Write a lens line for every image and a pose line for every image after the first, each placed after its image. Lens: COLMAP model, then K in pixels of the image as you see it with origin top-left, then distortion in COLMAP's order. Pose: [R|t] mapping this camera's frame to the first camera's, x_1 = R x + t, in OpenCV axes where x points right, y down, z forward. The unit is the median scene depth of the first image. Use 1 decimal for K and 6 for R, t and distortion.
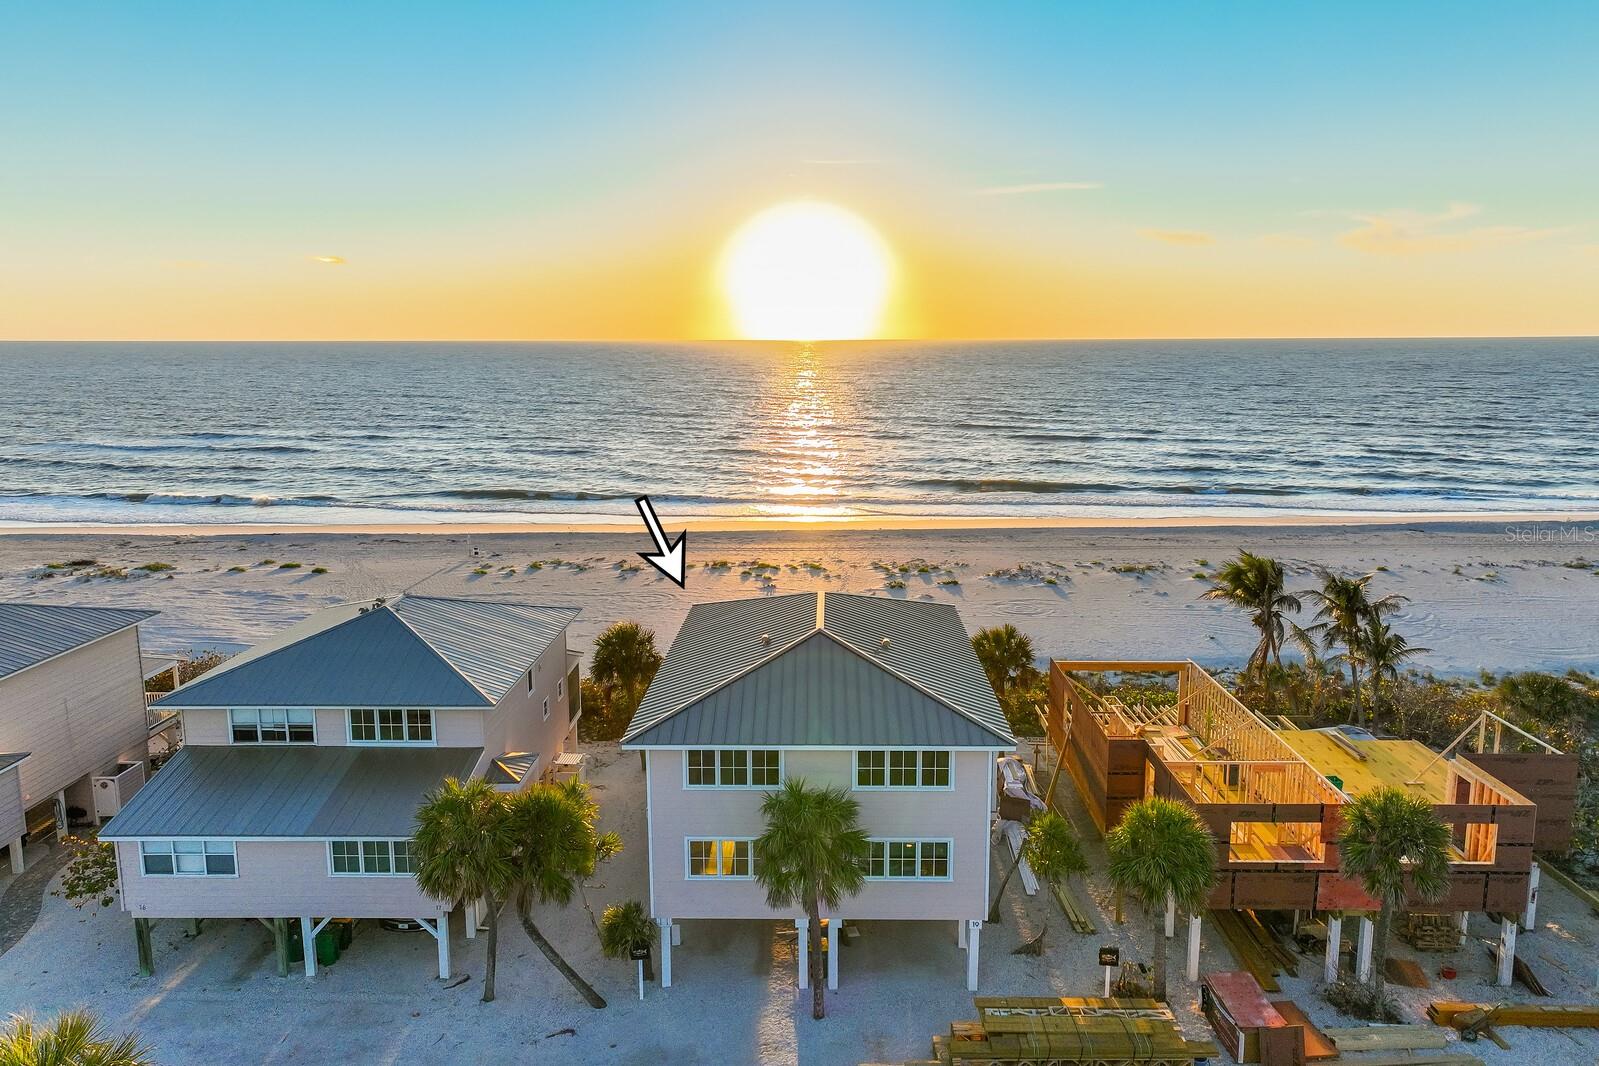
lens RADIAL K [[1131.9, 0, 801.7], [0, 1131.9, 533.2], [0, 0, 1]] dist [0.006935, 0.001294]
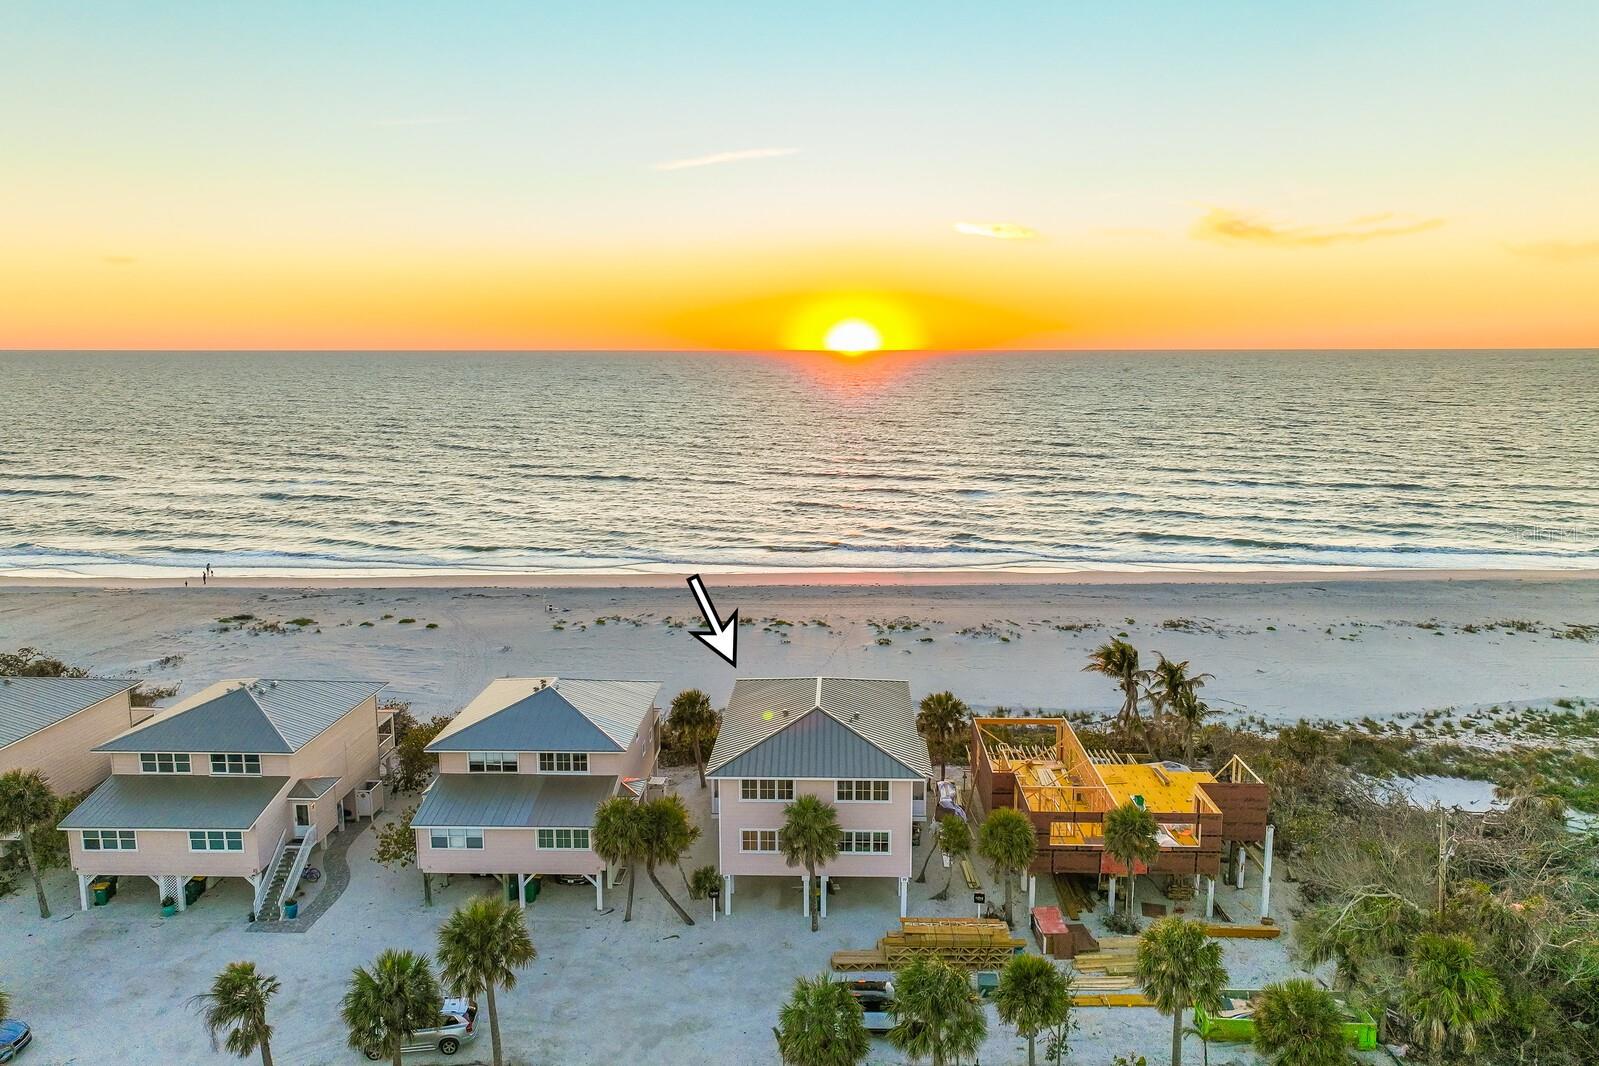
lens RADIAL K [[1131.9, 0, 797.4], [0, 1131.9, 534.7], [0, 0, 1]] dist [0.006935, 0.001294]
pose [[0.999871, 0.003030, -0.015779, 0.012438], [-0.003125, 0.999977, -0.005955, -0.168862], [0.015761, 0.006003, 0.999858, -0.719967]]
